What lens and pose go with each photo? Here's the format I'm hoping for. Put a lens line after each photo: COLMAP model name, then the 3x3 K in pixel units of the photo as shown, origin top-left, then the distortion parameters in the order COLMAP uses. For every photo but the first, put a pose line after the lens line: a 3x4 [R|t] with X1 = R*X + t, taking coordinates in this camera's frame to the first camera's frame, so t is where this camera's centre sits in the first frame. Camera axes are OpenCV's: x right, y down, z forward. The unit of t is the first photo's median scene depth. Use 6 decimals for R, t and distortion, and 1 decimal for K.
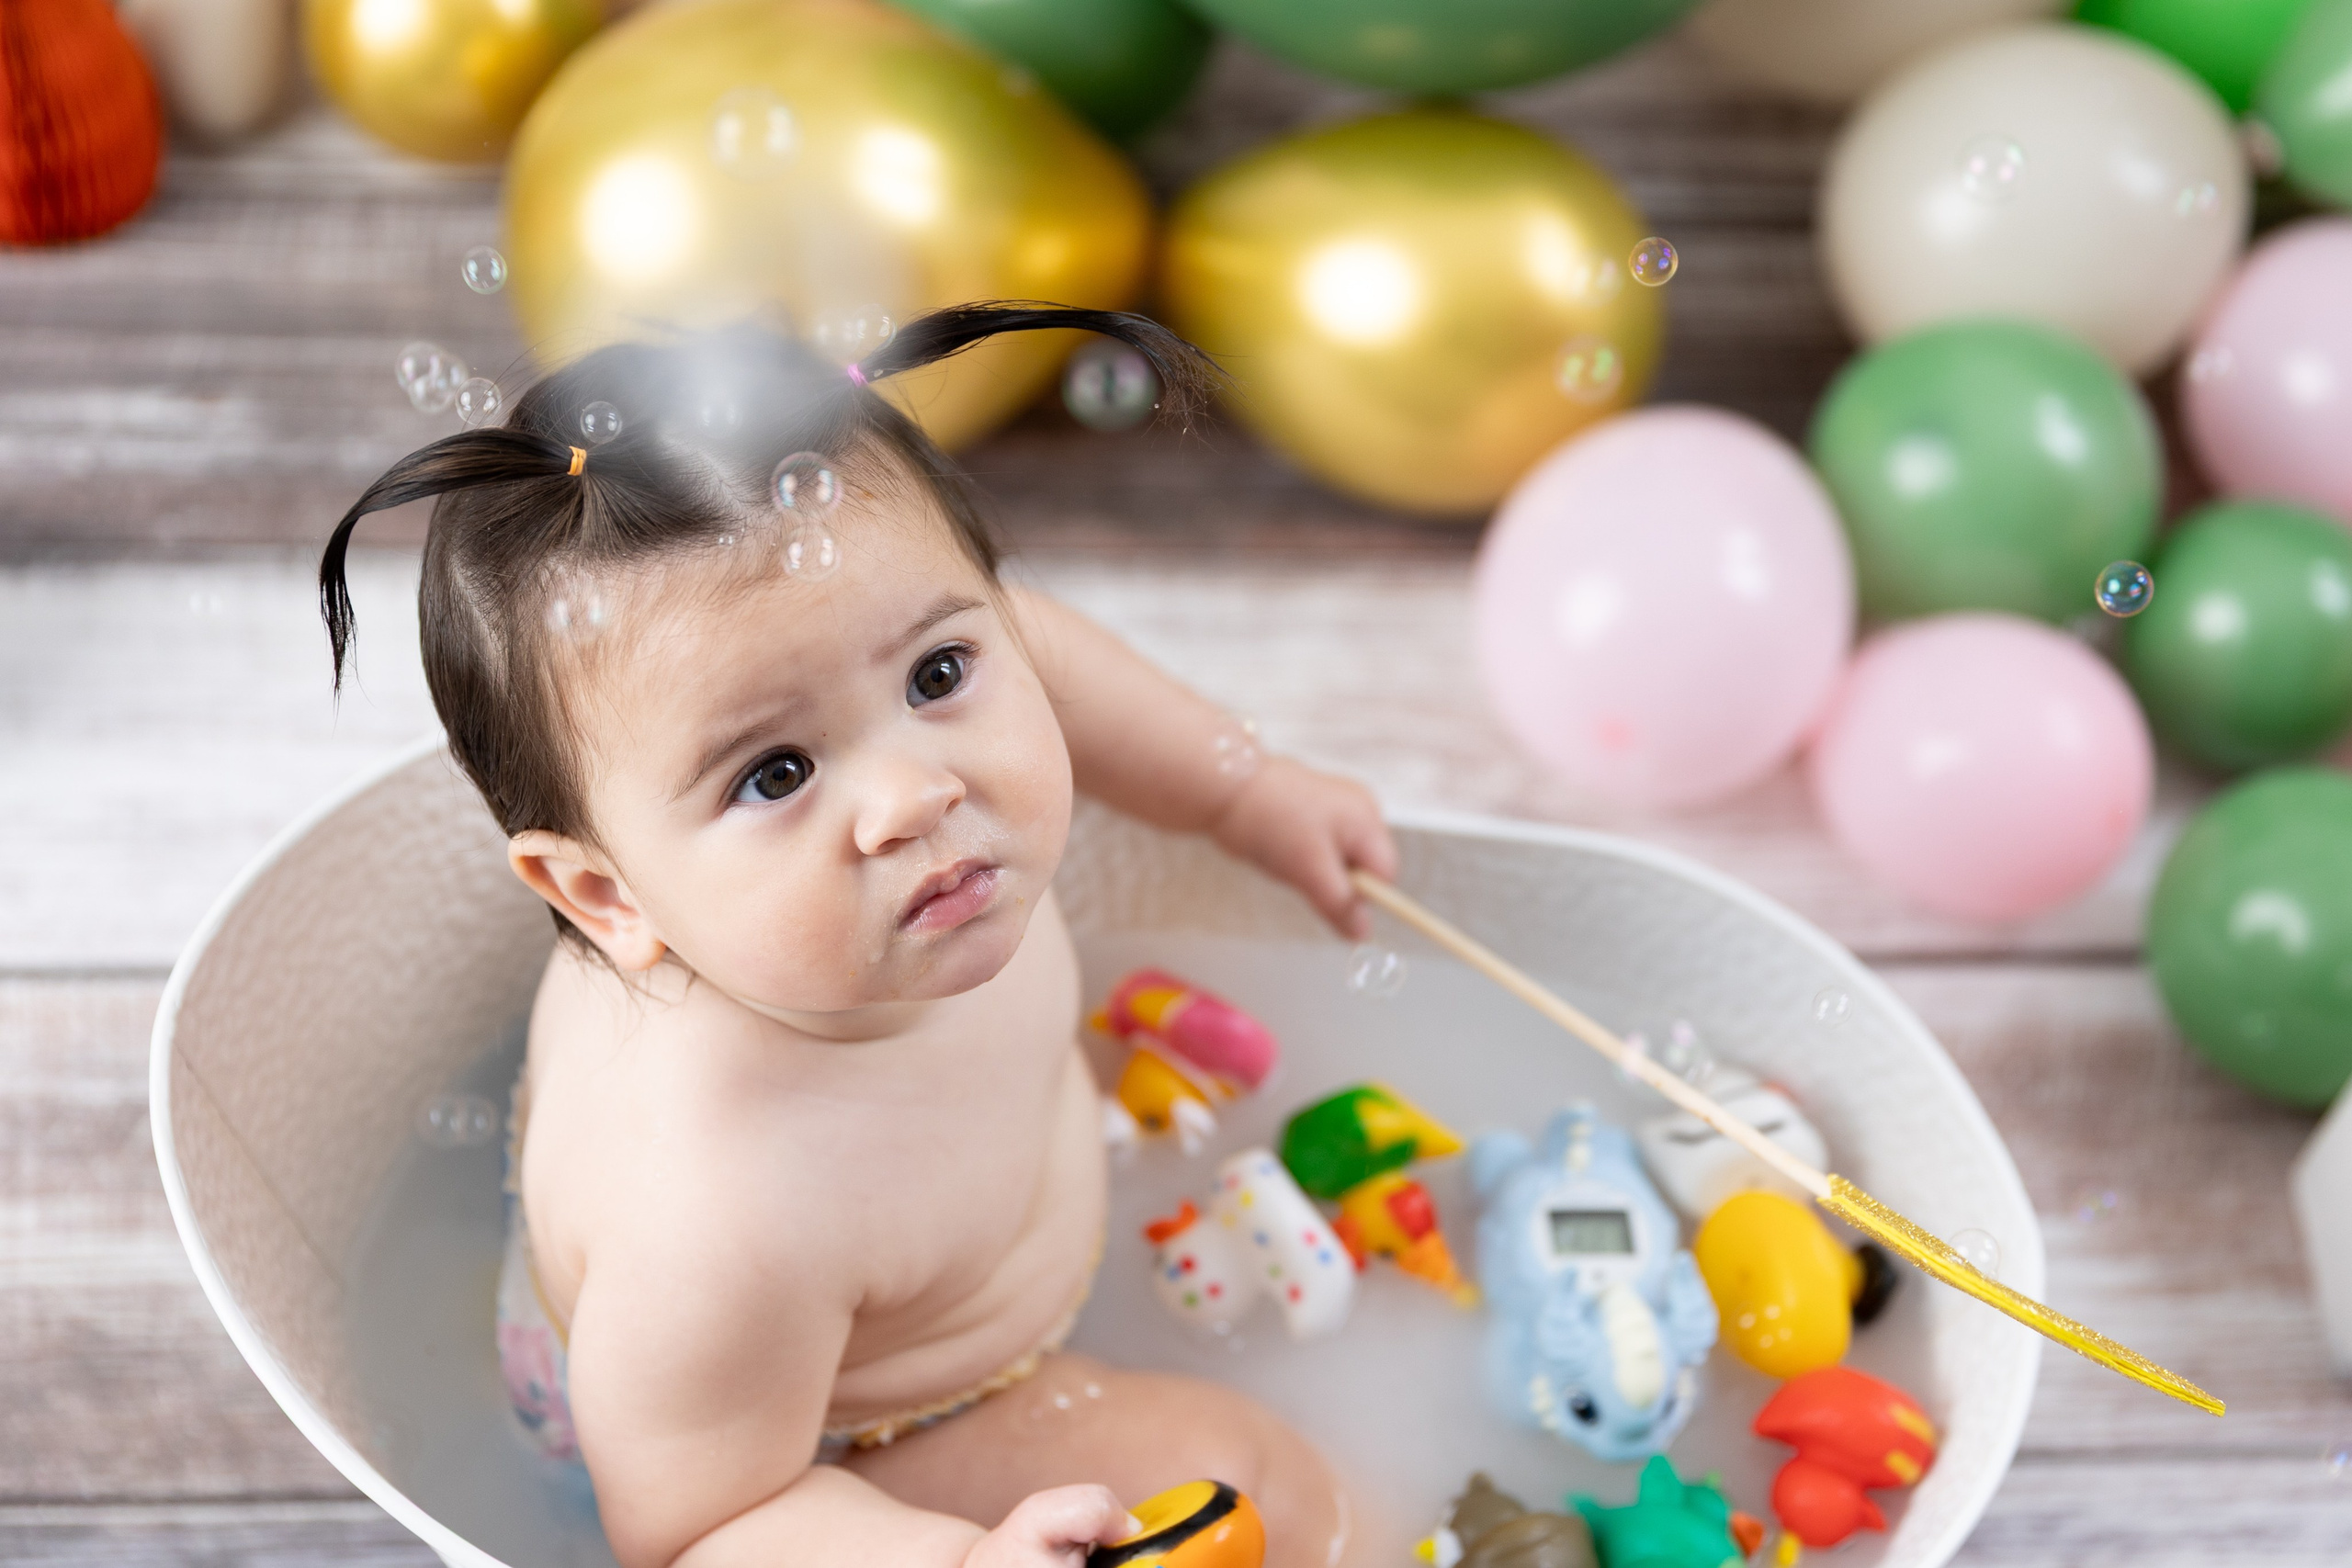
lens RADIAL K [[3744.5, 0, 1196.1], [0, 3744.5, 787.9], [0, 0, 1]] dist [0.002283, -0.077535]
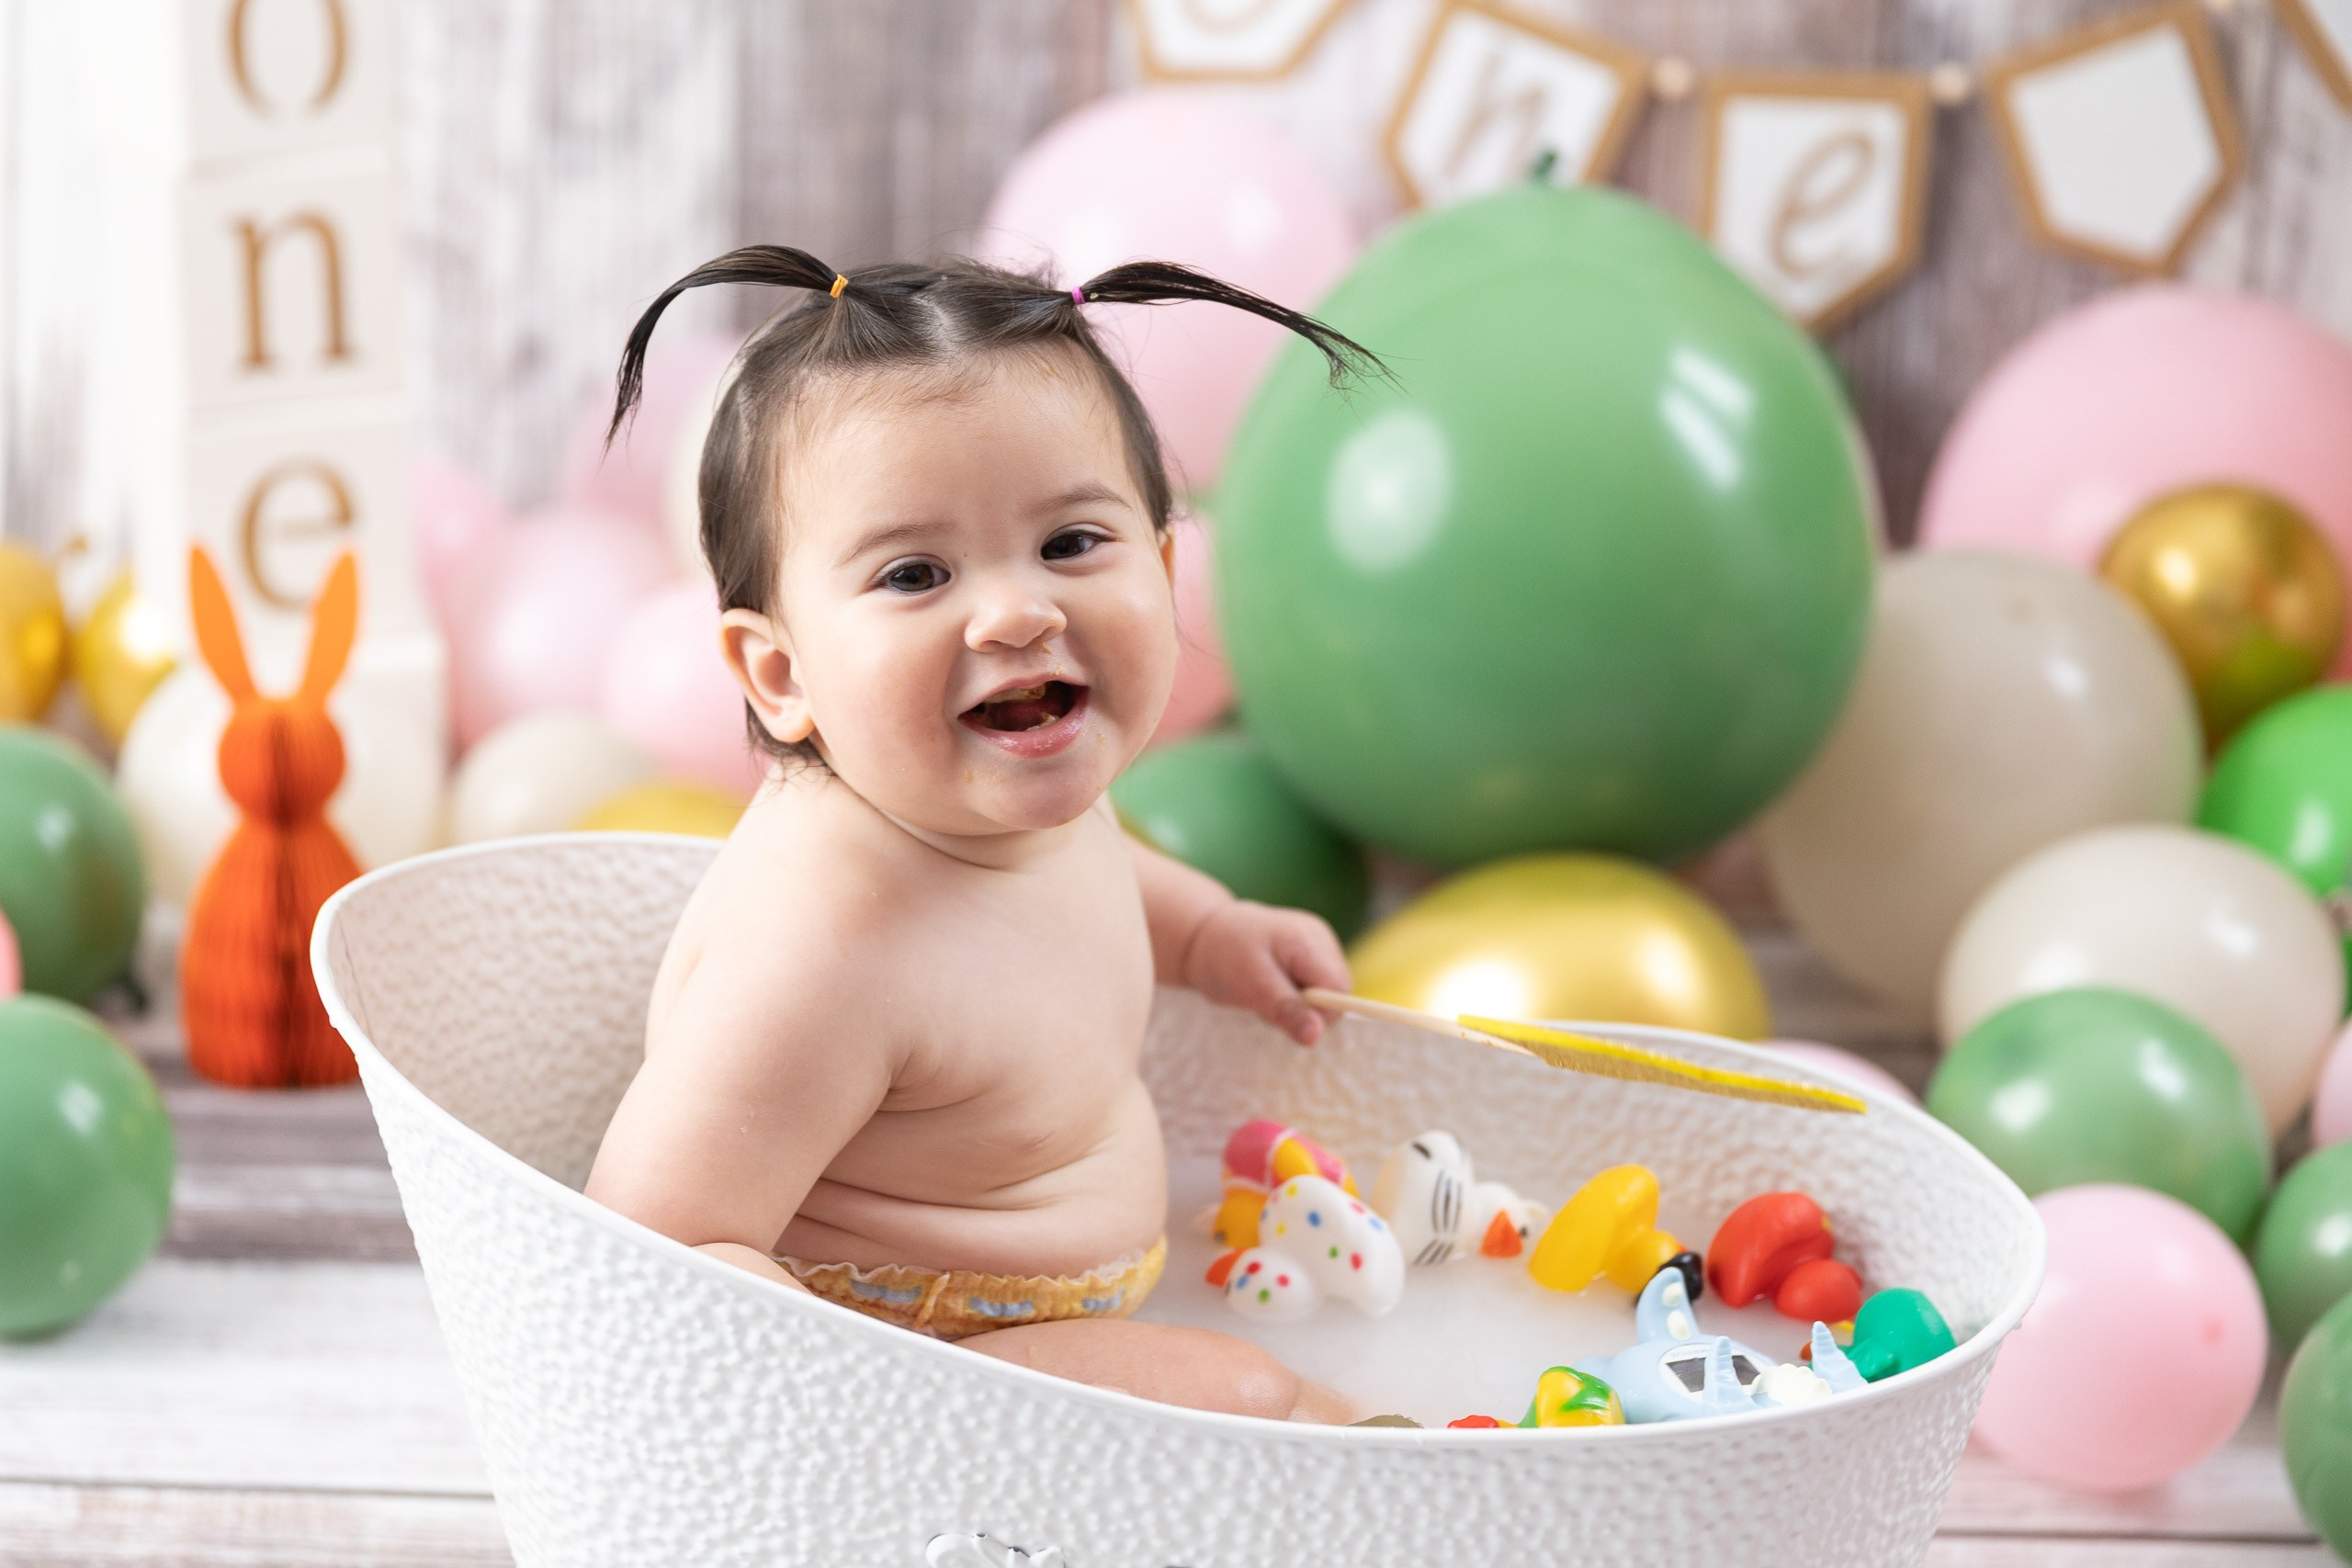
lens RADIAL K [[4444.8, 0, 952.8], [0, 4444.8, 703.6], [0, 0, 1]] dist [-0.023948, 0.042069]
pose [[0.989022, -0.046575, -0.140234, 0.084591], [-0.044615, 0.810616, -0.583875, 0.599120], [0.140870, 0.583722, 0.799640, -0.090786]]
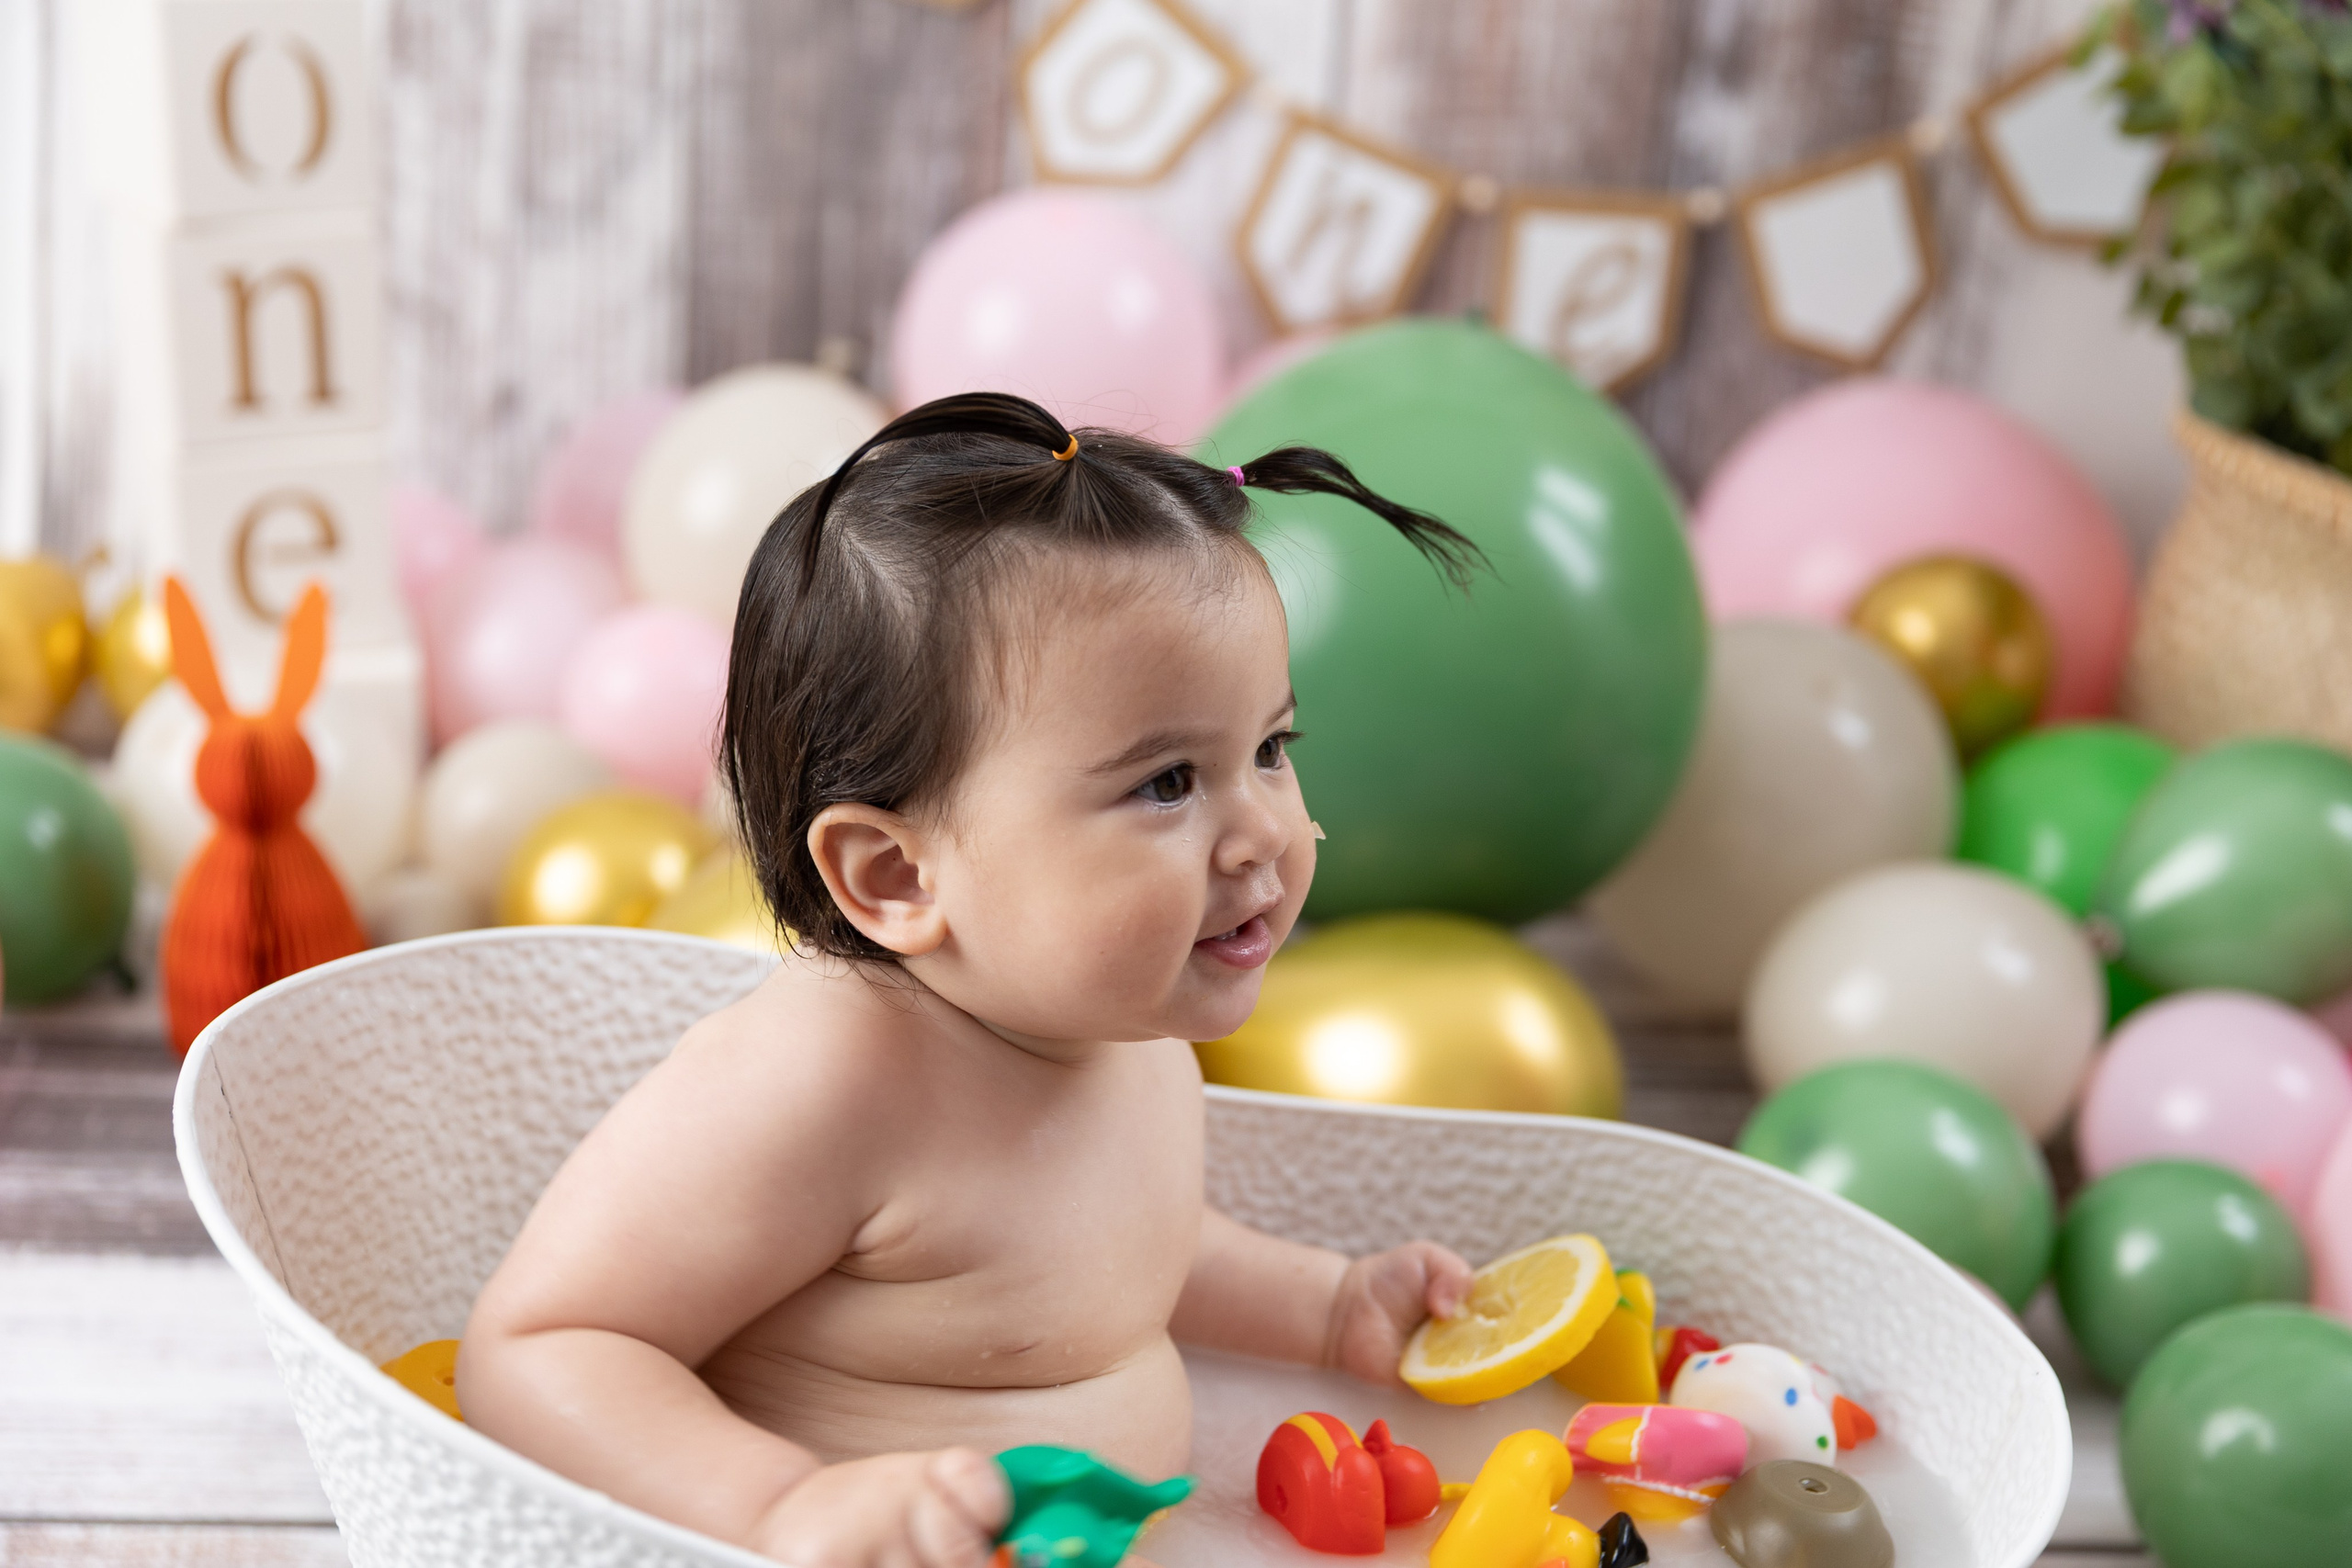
lens RADIAL K [[2864.8, 0, 1177.8], [0, 2864.8, 782.4], [0, 0, 1]] dist [-0.006301, -0.005423]
pose [[0.999371, -0.027727, -0.022125, 0.009748], [0.011350, 0.840878, -0.541106, 0.321376], [0.033607, 0.540515, 0.840663, 0.221146]]
